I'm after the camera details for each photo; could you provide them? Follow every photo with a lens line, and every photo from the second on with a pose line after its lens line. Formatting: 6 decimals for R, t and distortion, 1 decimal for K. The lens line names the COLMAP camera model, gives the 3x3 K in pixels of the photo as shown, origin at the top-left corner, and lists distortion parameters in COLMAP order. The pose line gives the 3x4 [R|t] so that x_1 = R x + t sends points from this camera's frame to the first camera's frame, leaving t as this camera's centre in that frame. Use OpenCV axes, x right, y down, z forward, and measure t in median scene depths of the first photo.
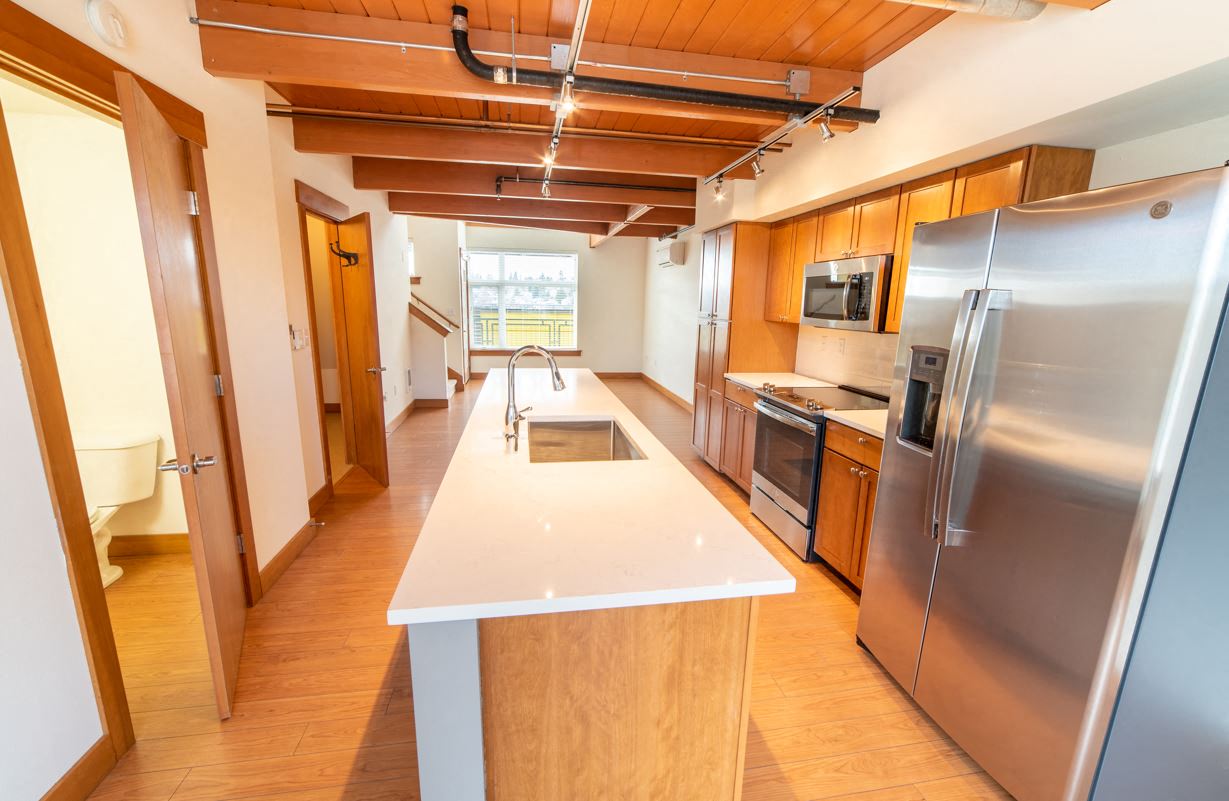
lens RADIAL K [[494.9, 0, 607.2], [0, 494.9, 403.1], [0, 0, 1]] dist [-0.011056, 0.002570]
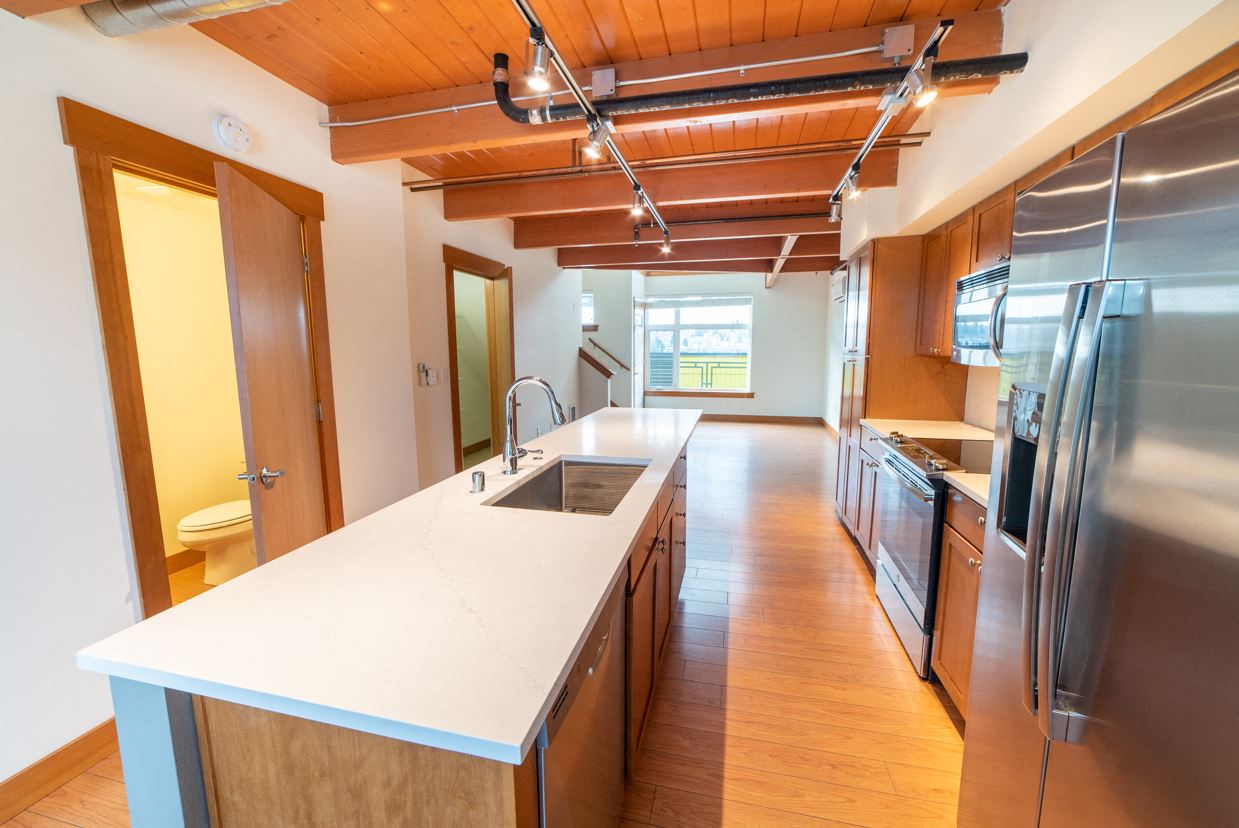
lens RADIAL K [[476.4, 0, 615.8], [0, 476.4, 411.4], [0, 0, 1]] dist [0.009399, 0.000621]
pose [[0.921185, 0.028386, -0.388089, 0.213701], [-0.054798, 0.996860, -0.057157, -0.005994], [0.385248, 0.073919, 0.919848, 0.125868]]
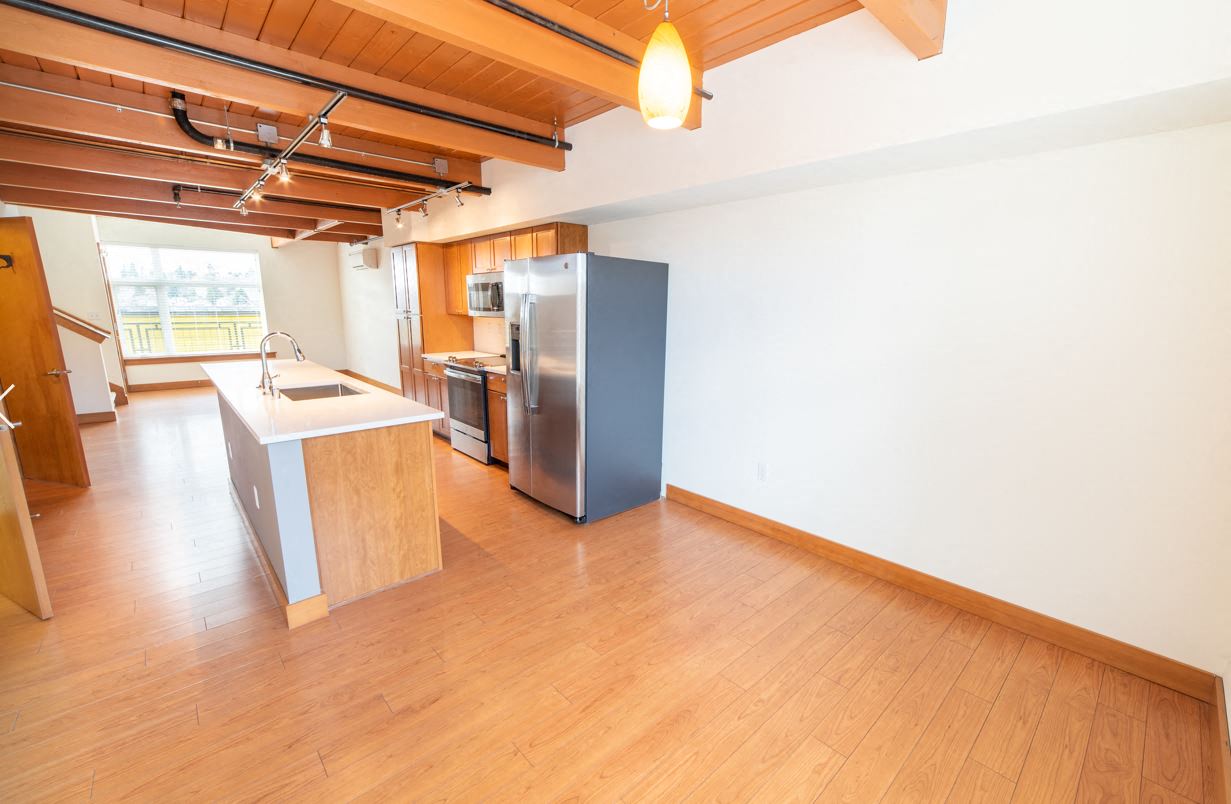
lens RADIAL K [[495.7, 0, 617.2], [0, 495.7, 393.9], [0, 0, 1]] dist [-0.011056, 0.002570]
pose [[0.831809, -0.114839, 0.543053, -0.073930], [0.121841, 0.992278, 0.023209, 0.095750], [-0.541525, 0.046861, 0.839378, -0.484142]]
